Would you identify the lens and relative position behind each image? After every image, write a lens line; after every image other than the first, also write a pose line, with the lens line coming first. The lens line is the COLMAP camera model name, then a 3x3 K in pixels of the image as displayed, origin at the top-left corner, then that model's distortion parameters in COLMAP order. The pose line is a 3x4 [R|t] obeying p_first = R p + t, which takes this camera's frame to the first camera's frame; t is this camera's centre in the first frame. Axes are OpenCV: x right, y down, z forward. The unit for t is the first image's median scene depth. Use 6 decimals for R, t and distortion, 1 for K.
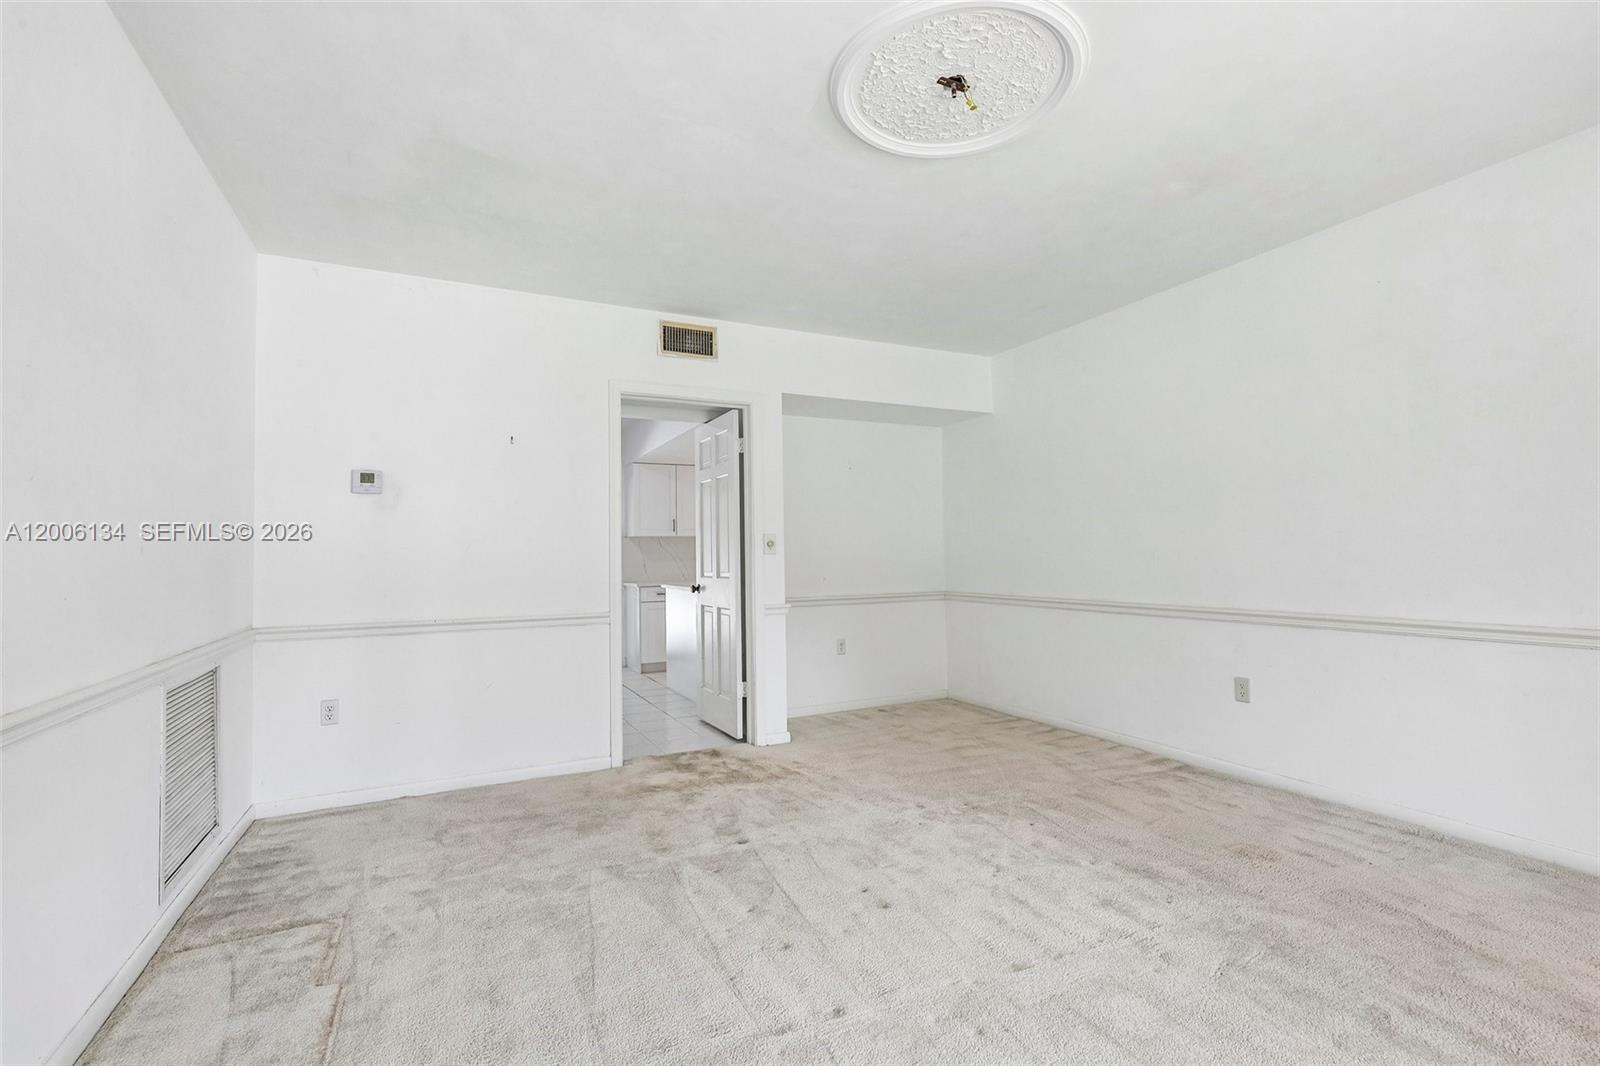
lens RADIAL K [[735.2, 0, 805.9], [0, 735.2, 538.8], [0, 0, 1]] dist [0.000410, -0.000758]
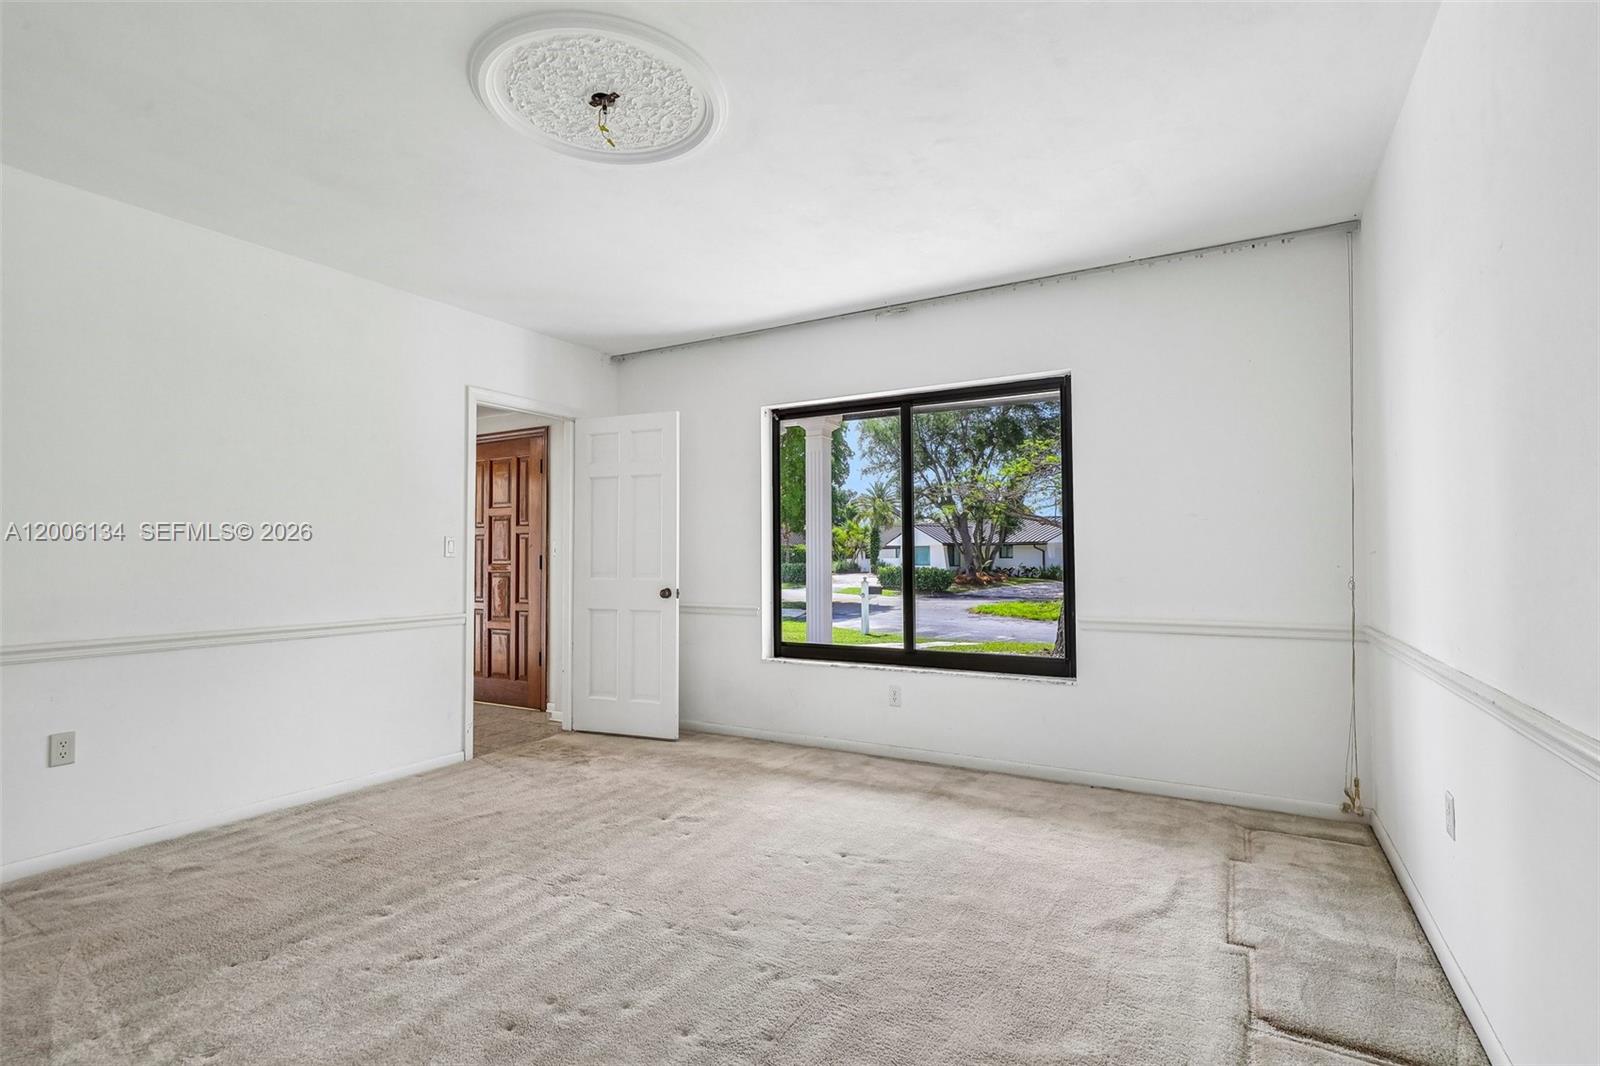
lens RADIAL K [[780.4, 0, 803.2], [0, 780.4, 536.8], [0, 0, 1]] dist [0.002486, 0.000278]
pose [[-0.568402, 0.040057, 0.821775, -0.582767], [-0.005177, 0.998620, -0.052258, 0.031060], [-0.822735, -0.033958, -0.567410, 0.976688]]
